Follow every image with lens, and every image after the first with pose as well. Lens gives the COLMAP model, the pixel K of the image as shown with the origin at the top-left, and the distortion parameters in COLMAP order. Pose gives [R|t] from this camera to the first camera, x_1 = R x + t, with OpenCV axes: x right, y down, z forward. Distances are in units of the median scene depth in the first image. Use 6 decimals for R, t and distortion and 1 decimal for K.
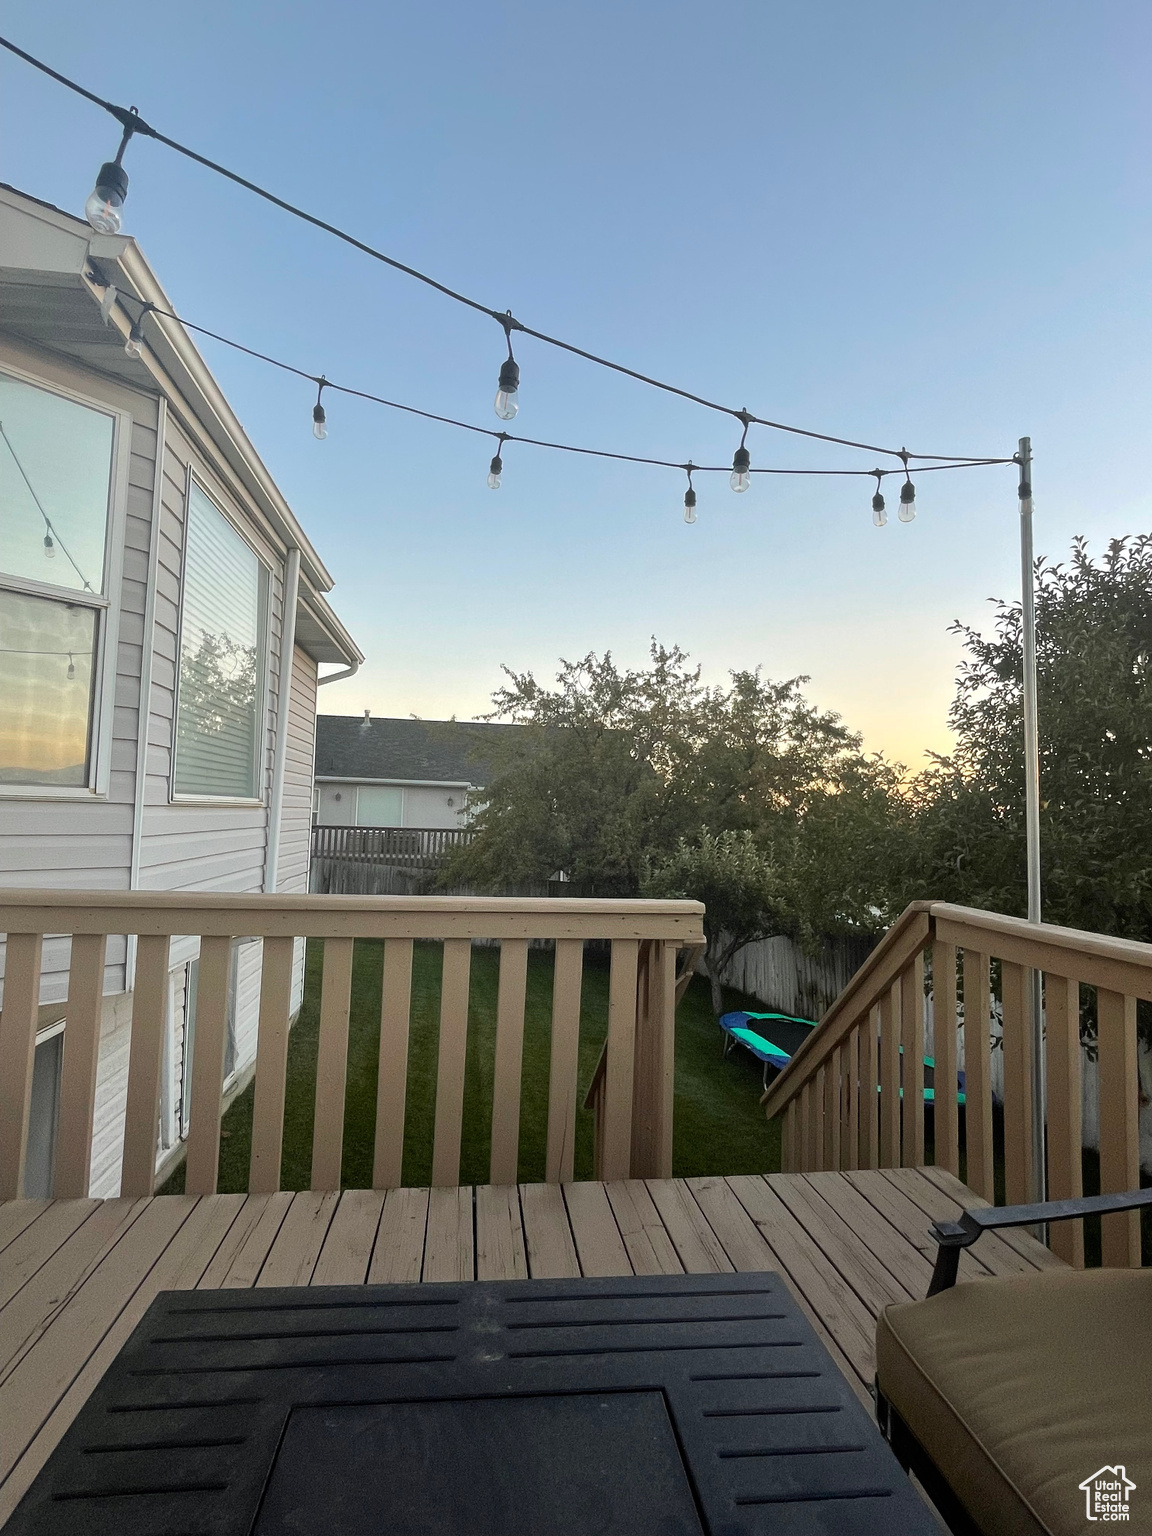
lens RADIAL K [[771.1, 0, 576.0], [0, 771.1, 768.0], [0, 0, 1]] dist [-0.001527, -0.000661]
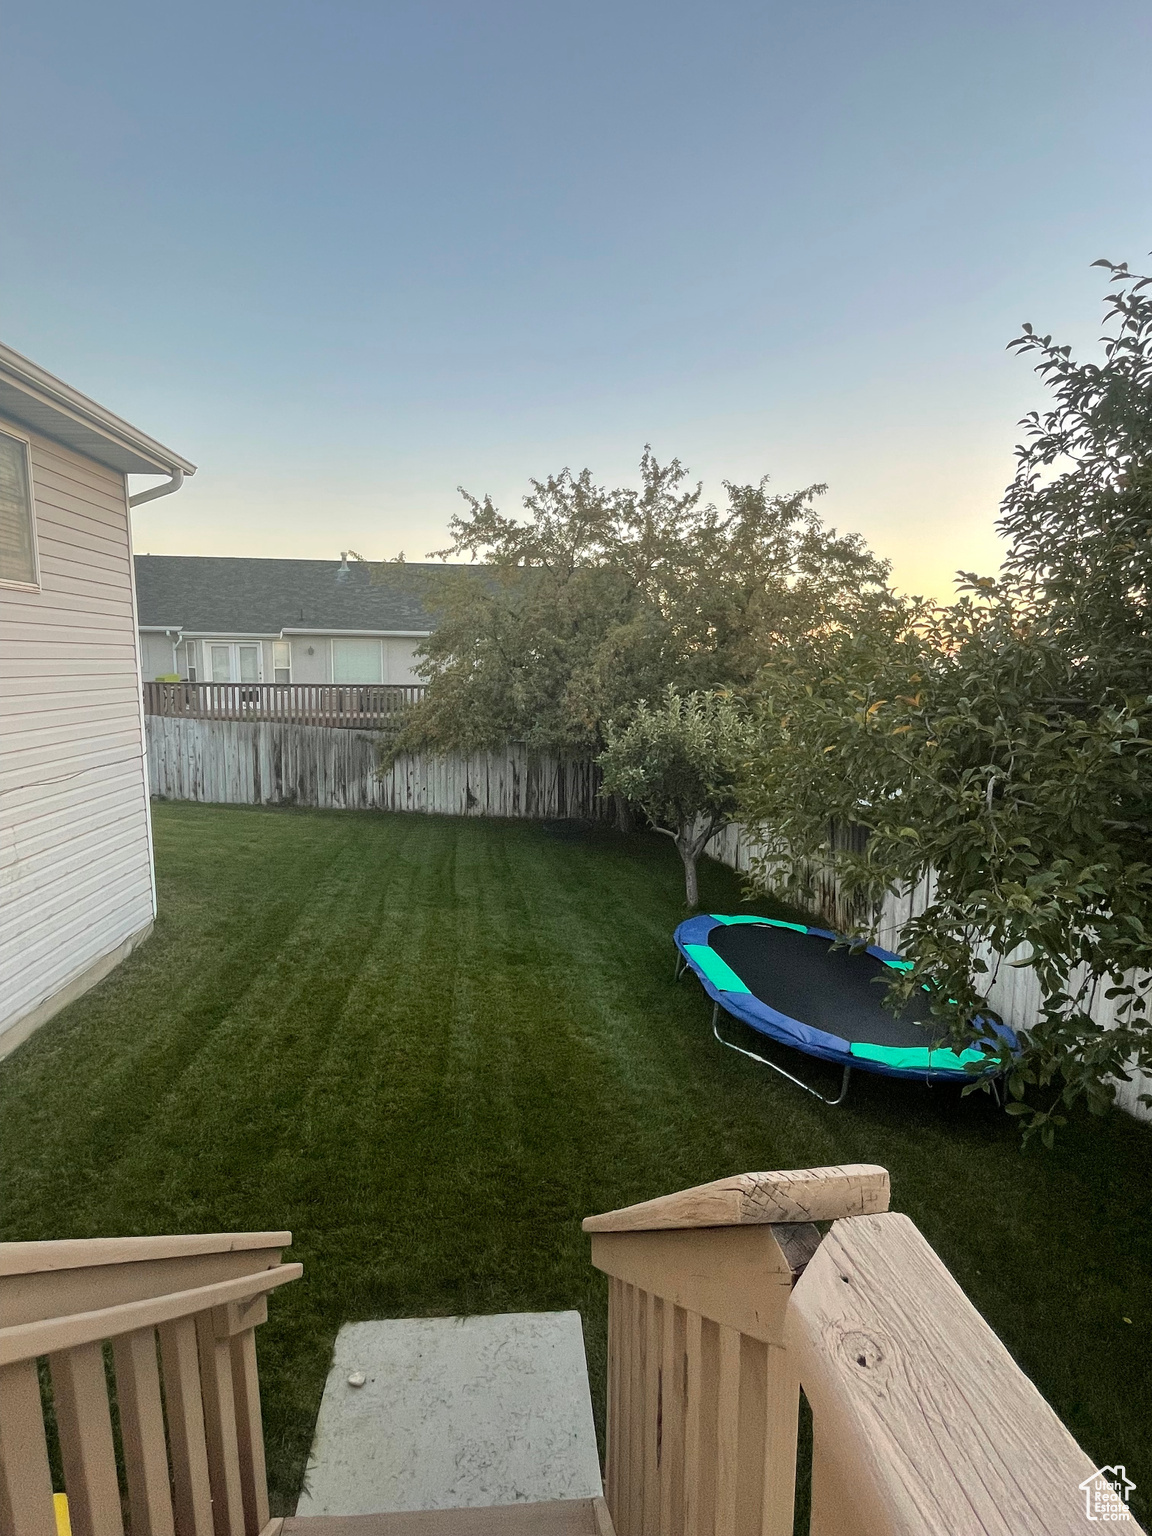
lens RADIAL K [[771.1, 0, 576.0], [0, 771.1, 768.0], [0, 0, 1]] dist [-0.001527, -0.000661]
pose [[0.998806, -0.013018, -0.047086, 0.083175], [0.022010, 0.980388, 0.195844, 0.002090], [0.043613, -0.196647, 0.979504, 0.165522]]
